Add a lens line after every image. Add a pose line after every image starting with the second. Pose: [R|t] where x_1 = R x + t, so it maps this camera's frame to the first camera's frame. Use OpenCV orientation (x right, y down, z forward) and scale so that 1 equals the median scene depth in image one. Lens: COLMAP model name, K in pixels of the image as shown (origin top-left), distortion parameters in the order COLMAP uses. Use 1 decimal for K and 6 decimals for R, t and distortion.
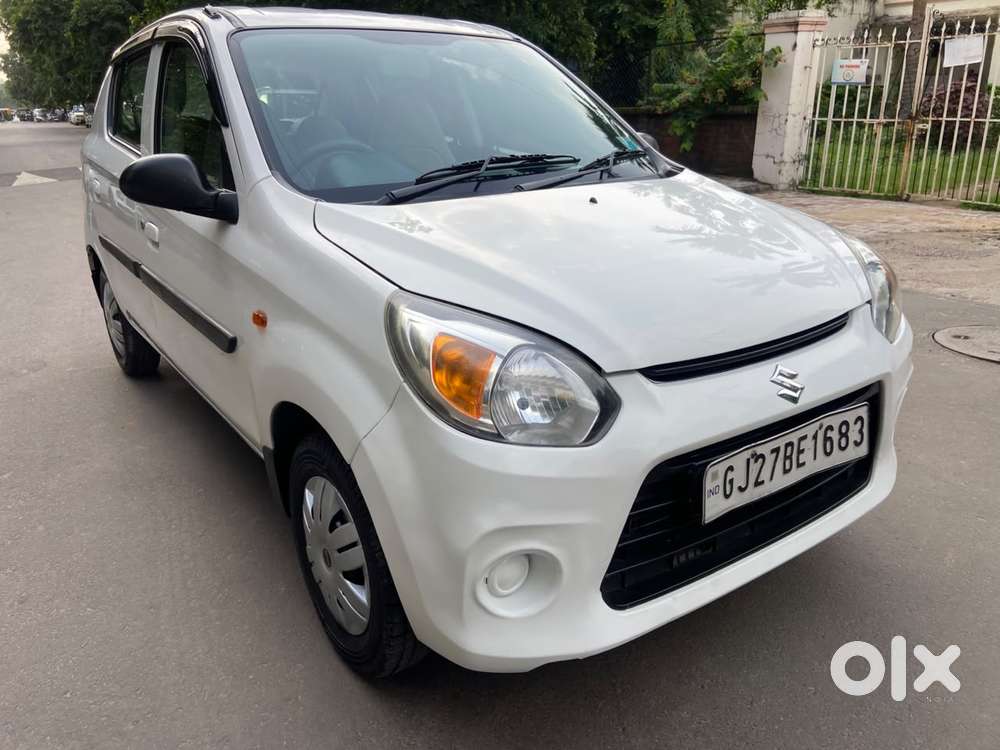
lens RADIAL K [[752.2, 0, 500.0], [0, 752.2, 375.0], [0, 0, 1]] dist [0.102794, -0.109758]
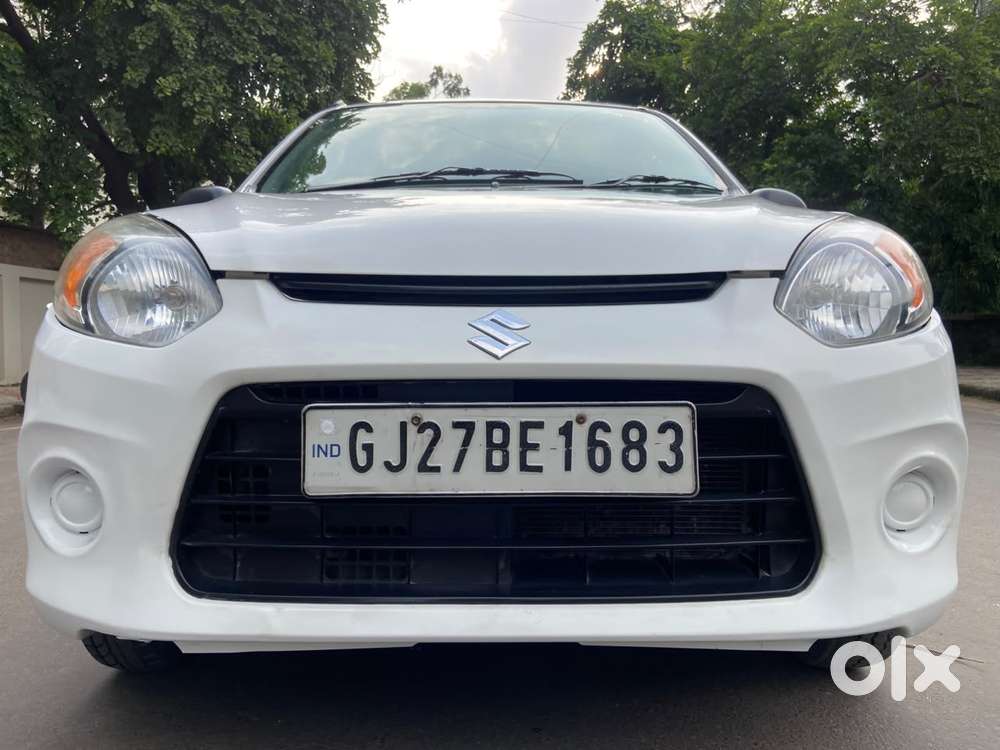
lens RADIAL K [[752.2, 0, 500.0], [0, 752.2, 375.0], [0, 0, 1]] dist [0.102794, -0.109758]
pose [[0.824480, 0.038887, -0.564554, 0.734159], [-0.204646, 0.950605, -0.233389, 0.197757], [0.527592, 0.307958, 0.791712, 0.460604]]
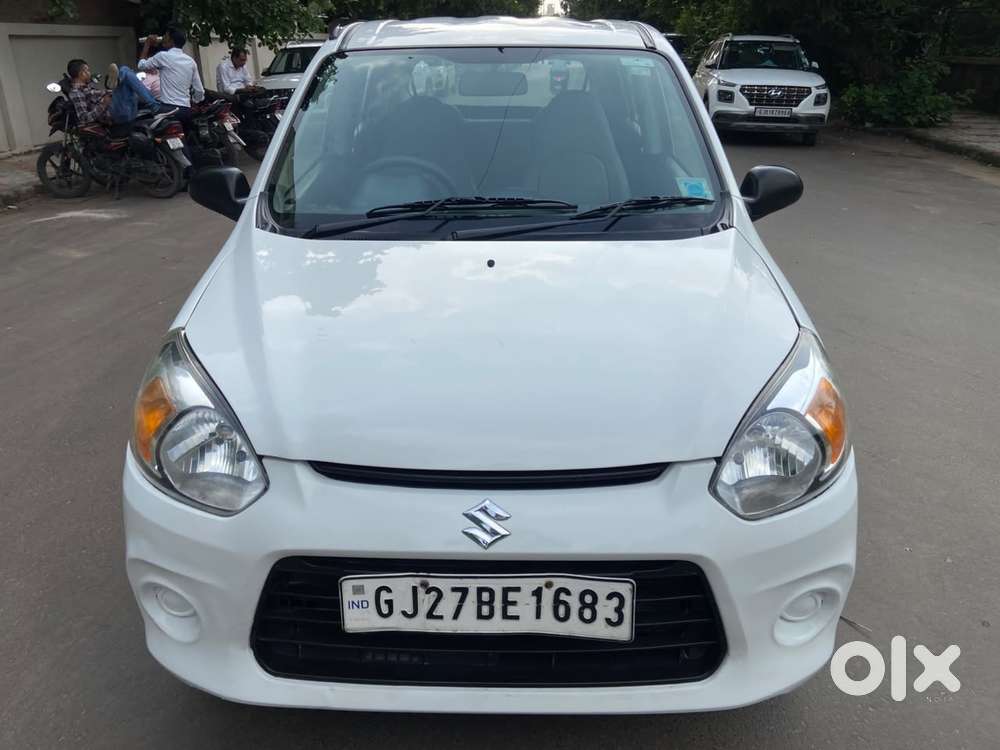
lens RADIAL K [[752.2, 0, 500.0], [0, 752.2, 375.0], [0, 0, 1]] dist [0.102794, -0.109758]
pose [[0.806598, 0.250180, -0.535546, 0.782488], [-0.212464, 0.968174, 0.132284, -0.261646], [0.551596, 0.007085, 0.834081, 0.274726]]
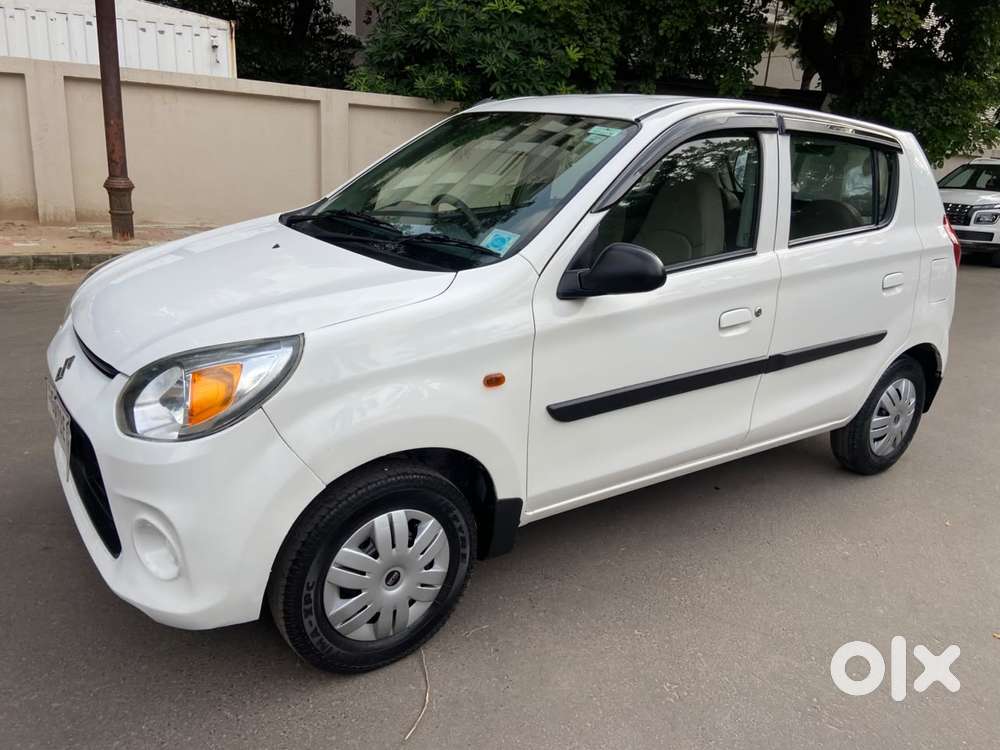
lens RADIAL K [[752.2, 0, 500.0], [0, 752.2, 375.0], [0, 0, 1]] dist [0.102794, -0.109758]
pose [[0.025048, 0.321047, -0.946732, 1.605818], [-0.407159, 0.868198, 0.283643, -0.644678], [0.913014, 0.378365, 0.152464, 1.444365]]
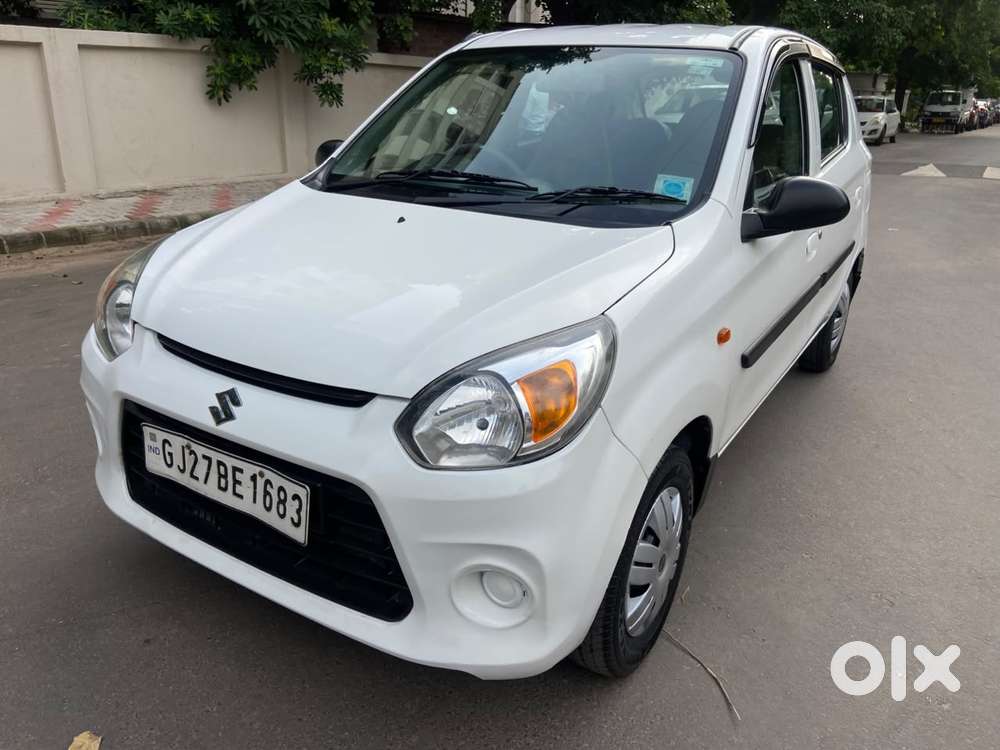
lens RADIAL K [[752.2, 0, 500.0], [0, 752.2, 375.0], [0, 0, 1]] dist [0.102794, -0.109758]
pose [[0.377538, 0.354550, -0.855429, 1.331742], [-0.347798, 0.910453, 0.223857, -0.371262], [0.858196, 0.213002, 0.467043, 0.800364]]
